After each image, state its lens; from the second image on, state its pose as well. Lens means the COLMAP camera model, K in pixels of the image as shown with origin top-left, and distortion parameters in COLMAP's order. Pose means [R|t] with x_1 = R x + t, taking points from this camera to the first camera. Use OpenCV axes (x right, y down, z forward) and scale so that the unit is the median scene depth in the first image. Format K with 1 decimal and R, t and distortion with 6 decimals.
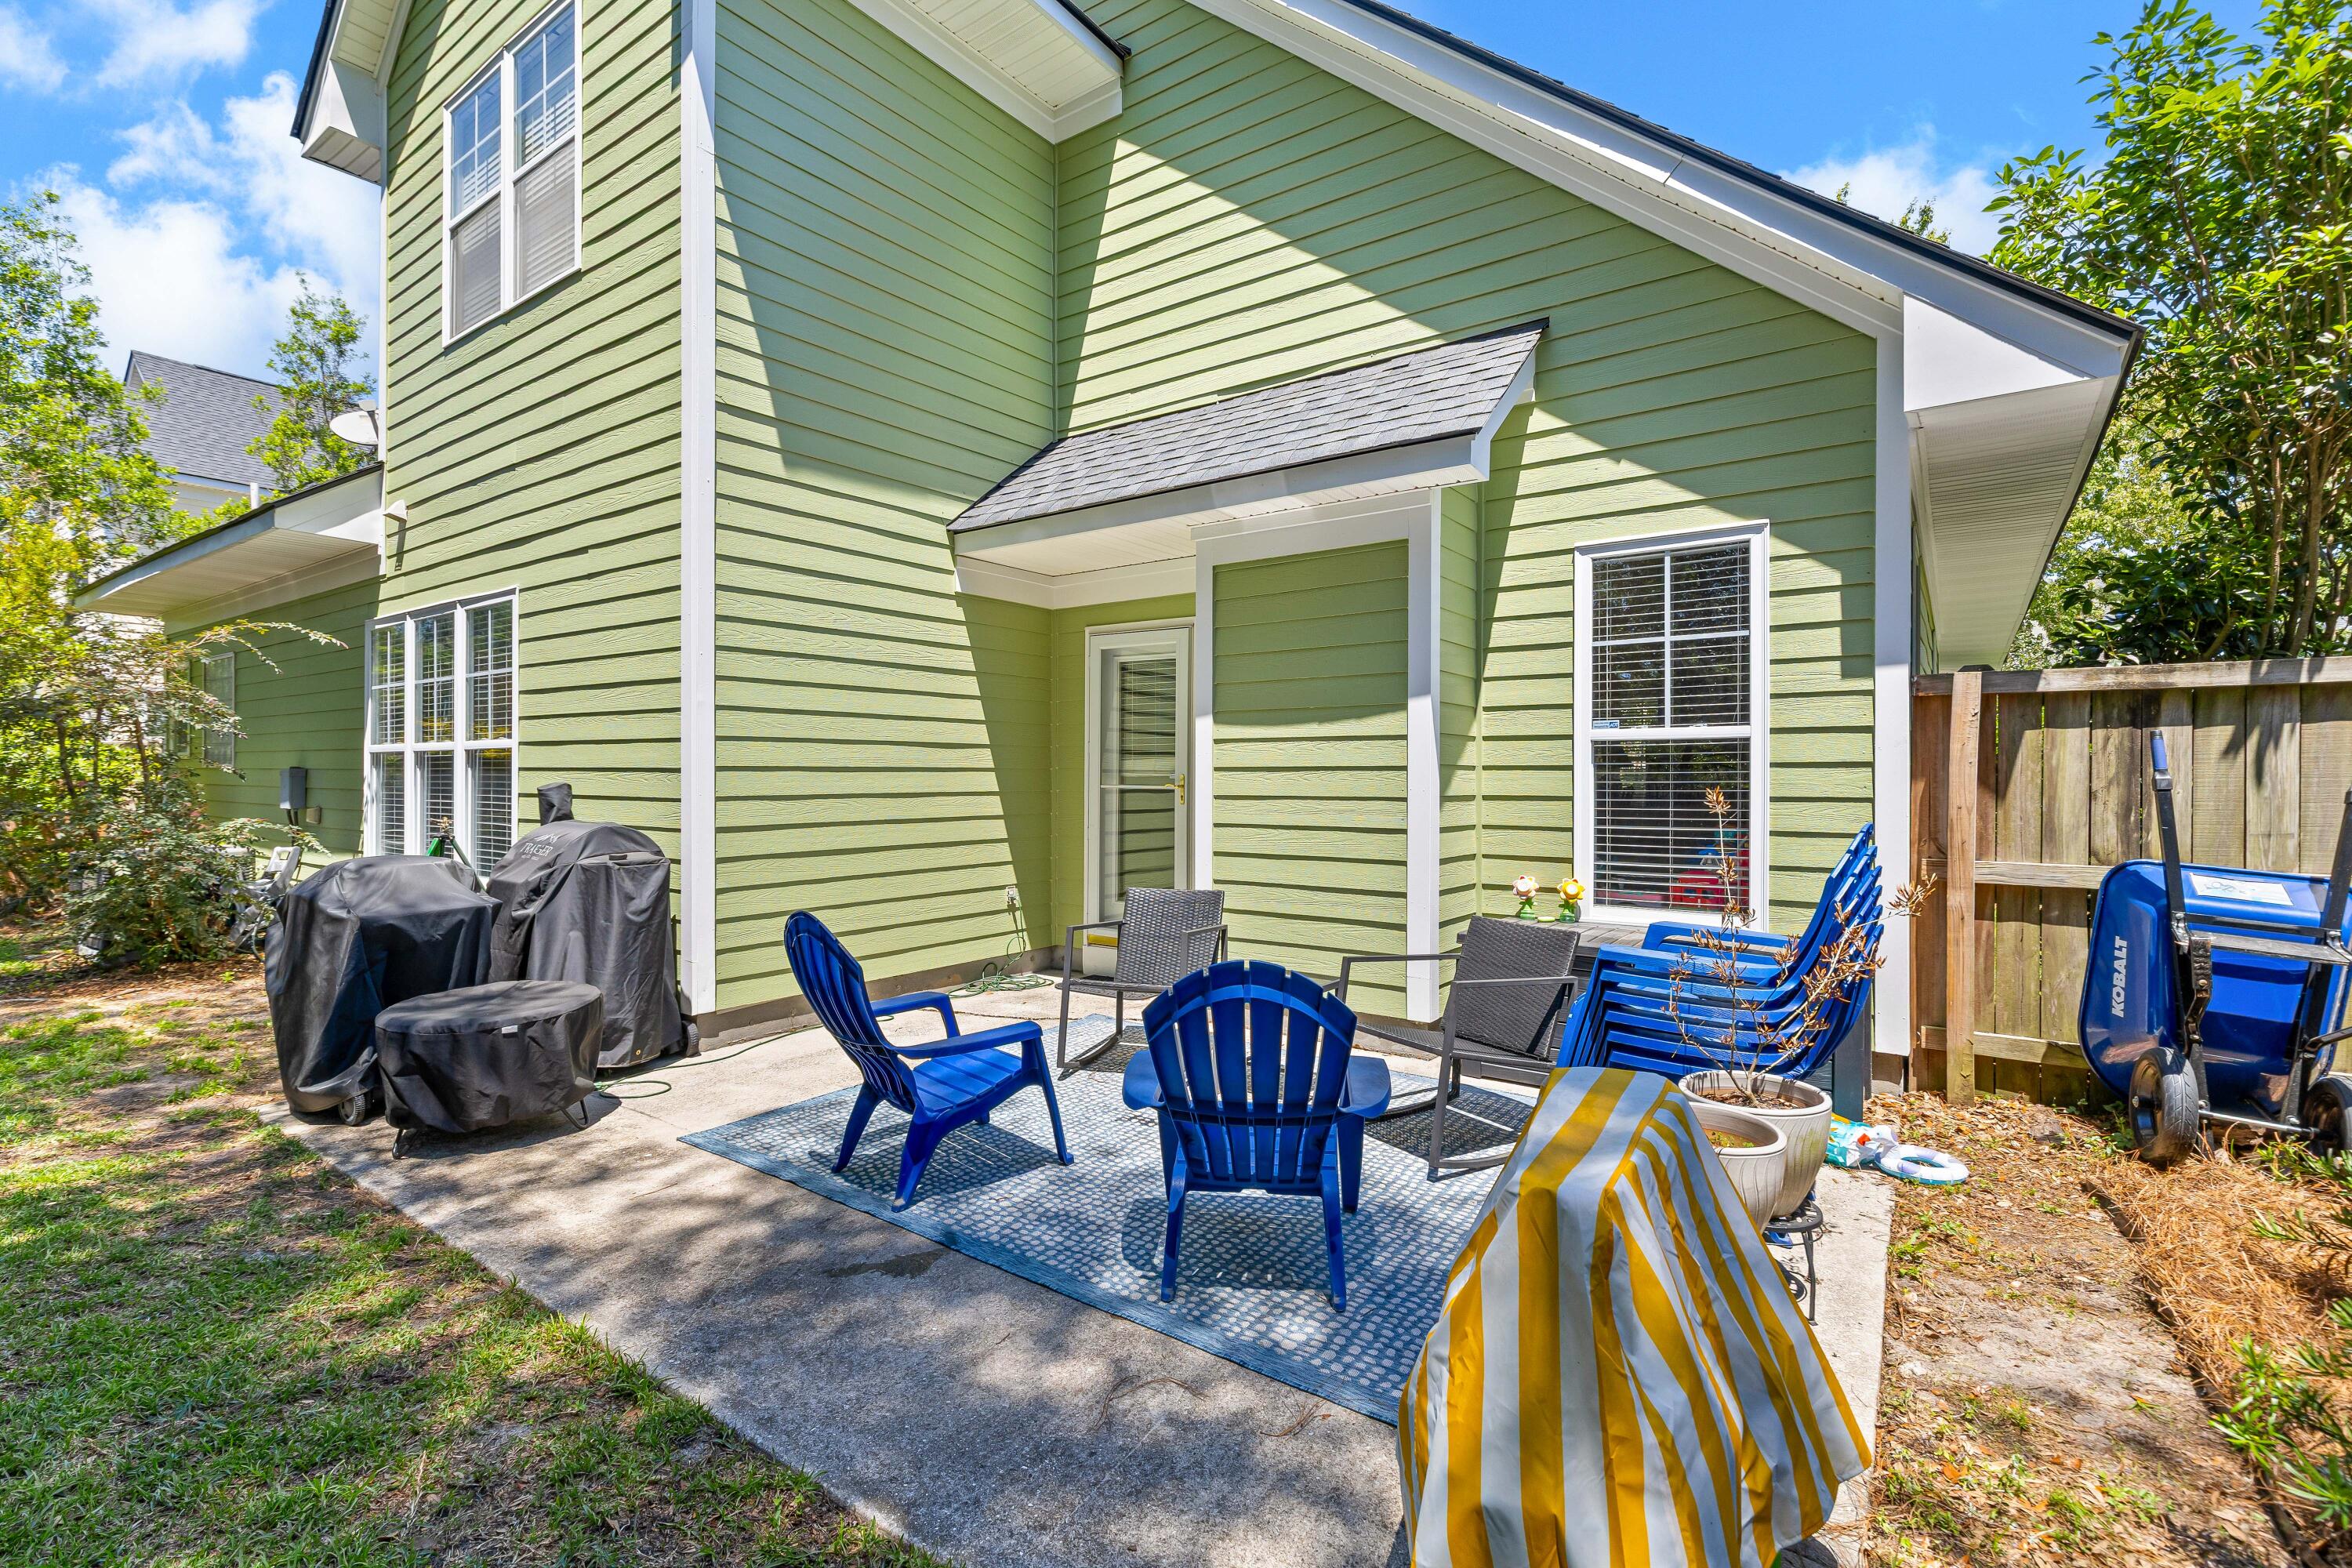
lens RADIAL K [[1065.6, 0, 1186.2], [0, 1065.6, 738.5], [0, 0, 1]] dist [0.027044, 0.000194]
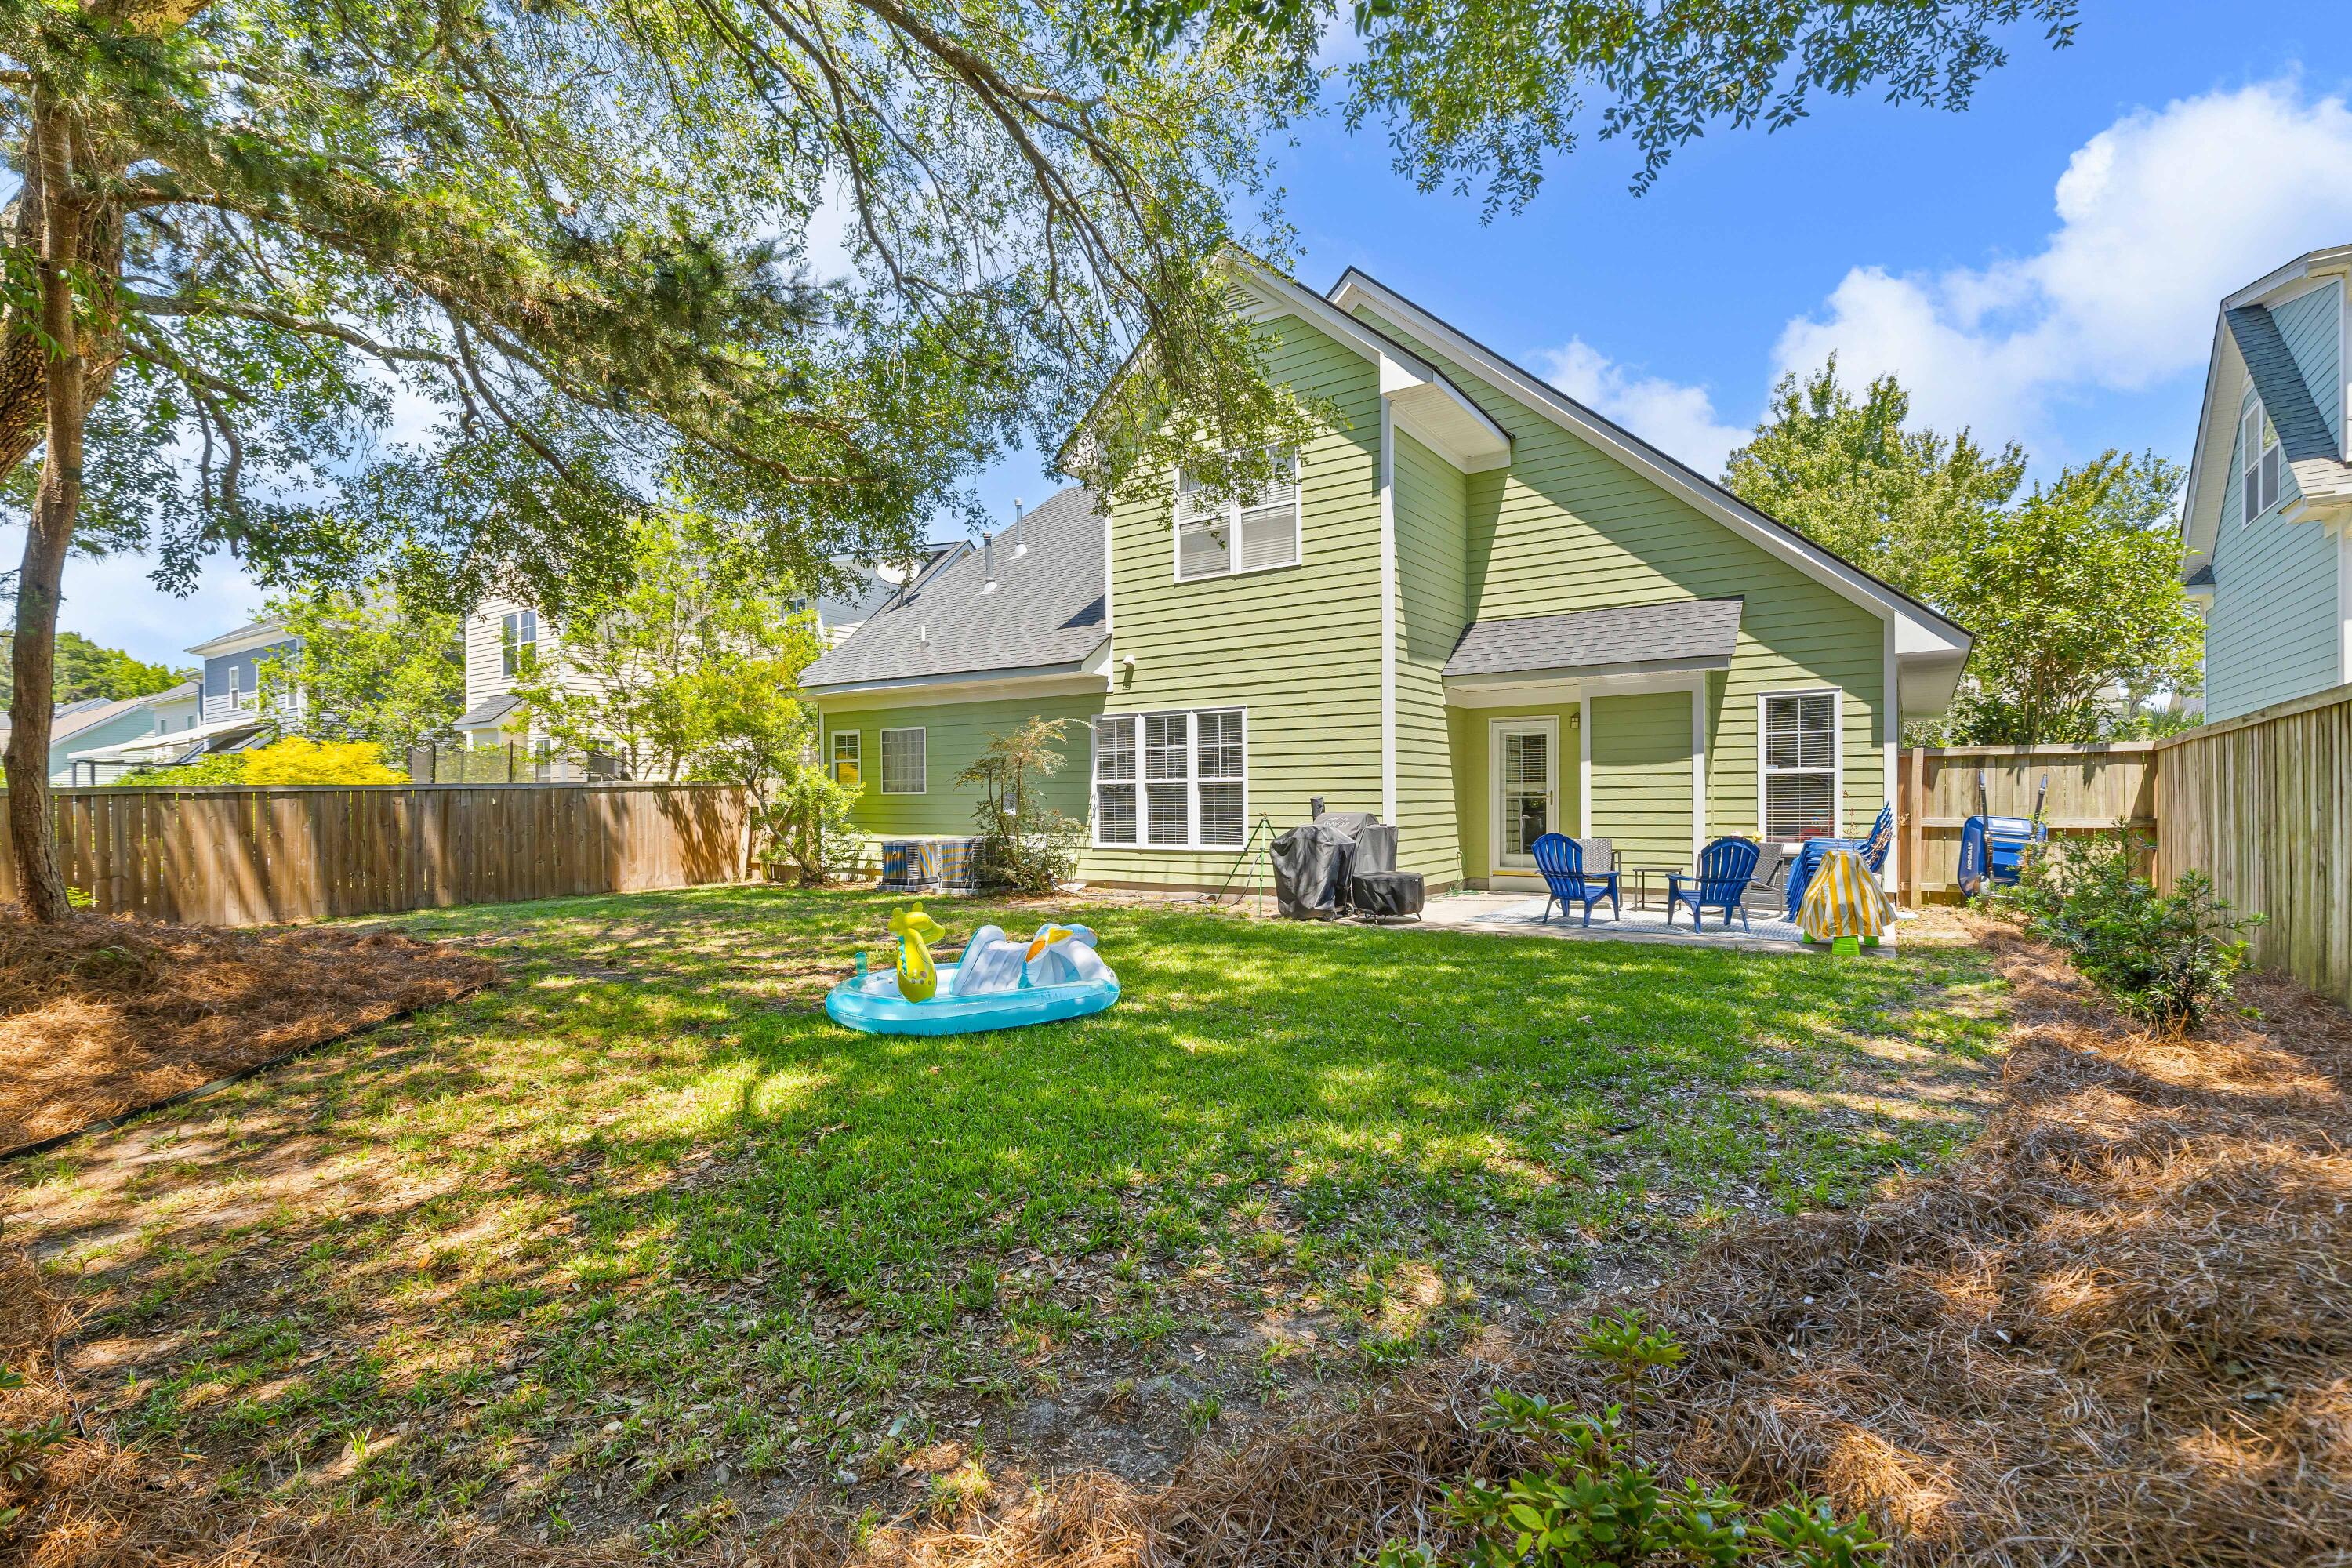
lens RADIAL K [[1057.0, 0, 1183.1], [0, 1057.0, 772.9], [0, 0, 1]] dist [0.005920, -0.000512]
pose [[0.999885, -0.007928, 0.012934, -1.014907], [0.007840, 0.999946, 0.006861, -0.028748], [-0.012987, -0.006759, 0.999893, -1.434397]]
